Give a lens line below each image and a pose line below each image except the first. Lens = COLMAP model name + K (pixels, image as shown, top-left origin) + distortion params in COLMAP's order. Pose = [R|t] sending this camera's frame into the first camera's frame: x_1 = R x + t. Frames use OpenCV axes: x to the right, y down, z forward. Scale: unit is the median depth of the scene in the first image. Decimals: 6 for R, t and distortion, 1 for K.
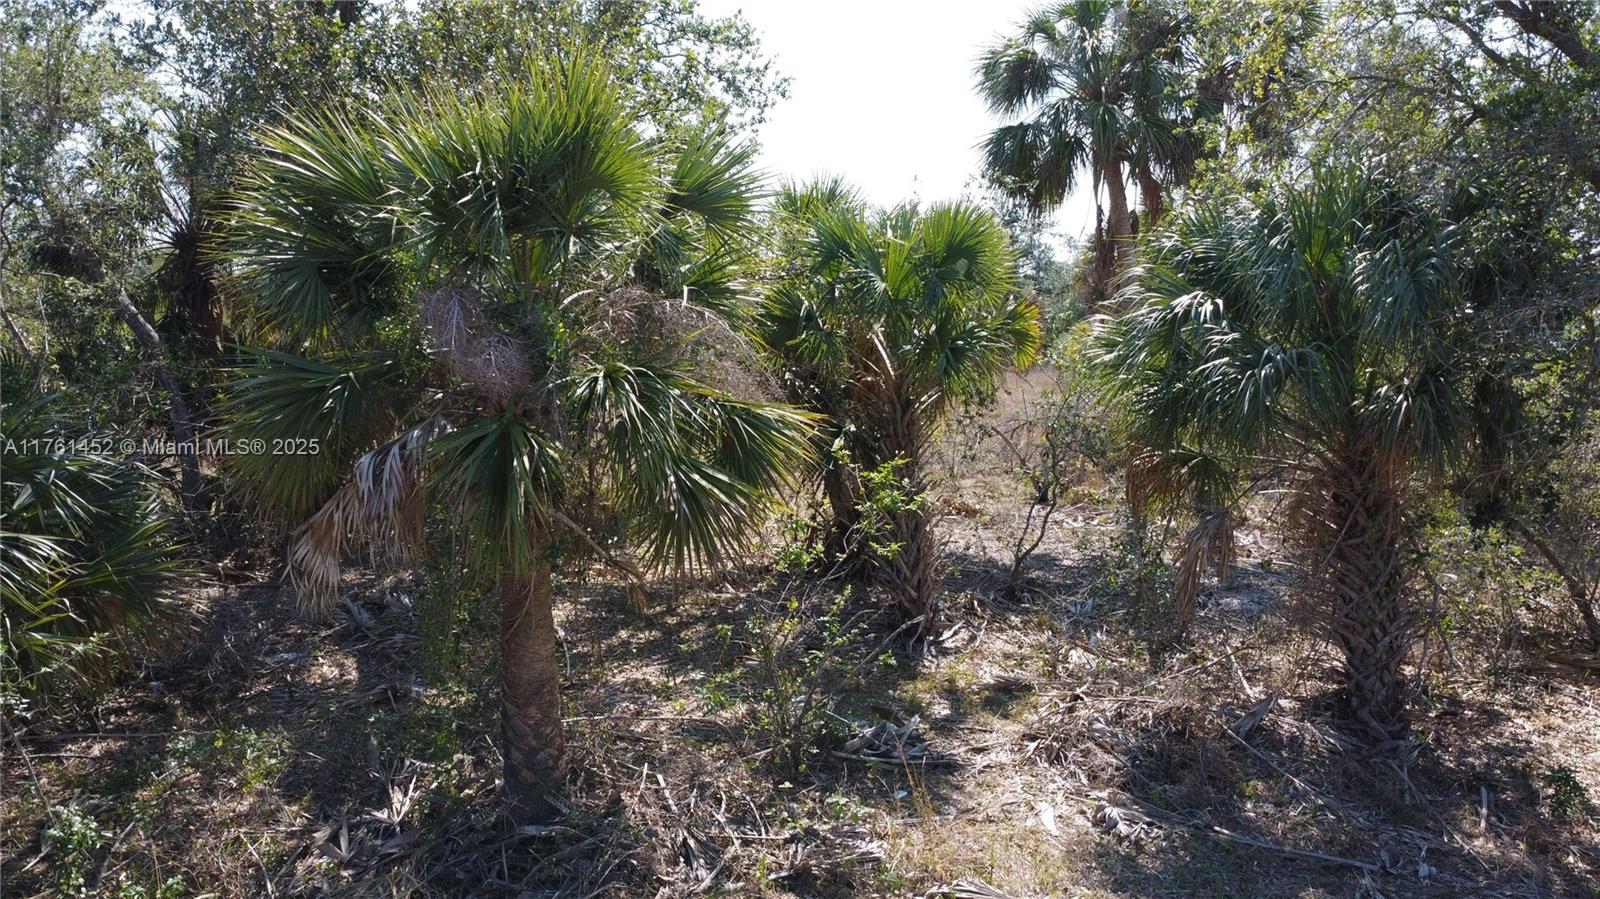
lens RADIAL K [[1198.1, 0, 785.2], [0, 1198.1, 449.6], [0, 0, 1]] dist [0.004538, -0.005058]
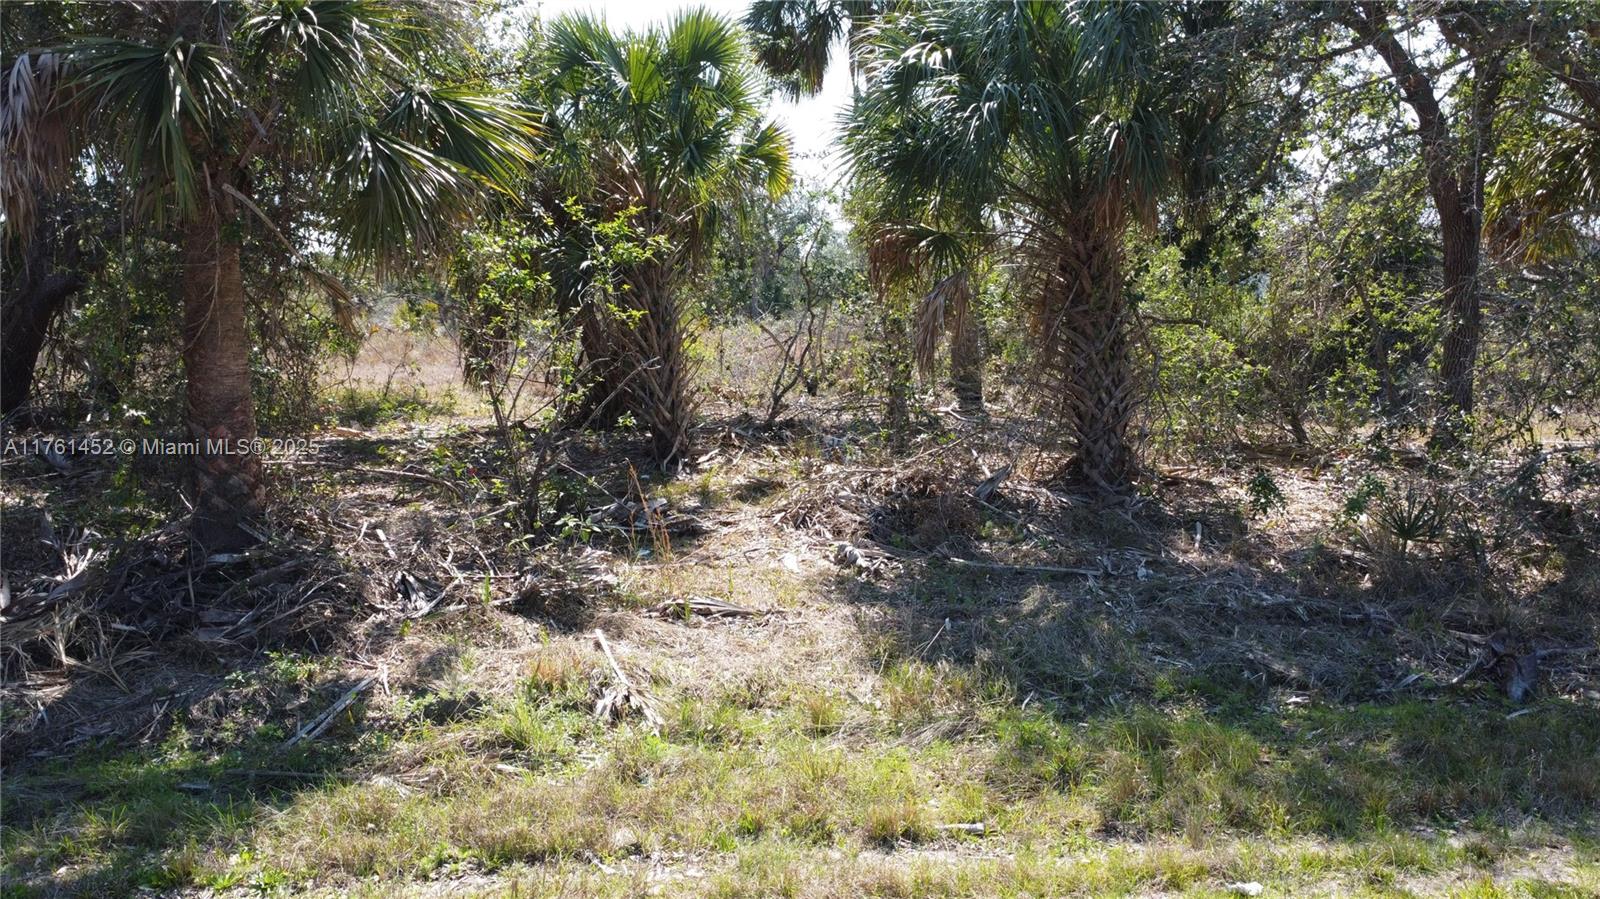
lens RADIAL K [[1198.1, 0, 785.6], [0, 1198.1, 454.0], [0, 0, 1]] dist [0.004538, -0.005058]
pose [[0.984741, -0.022613, 0.172552, 0.047607], [0.022095, 0.999744, 0.004918, 0.218513], [-0.172619, -0.001030, 0.984988, 0.027673]]
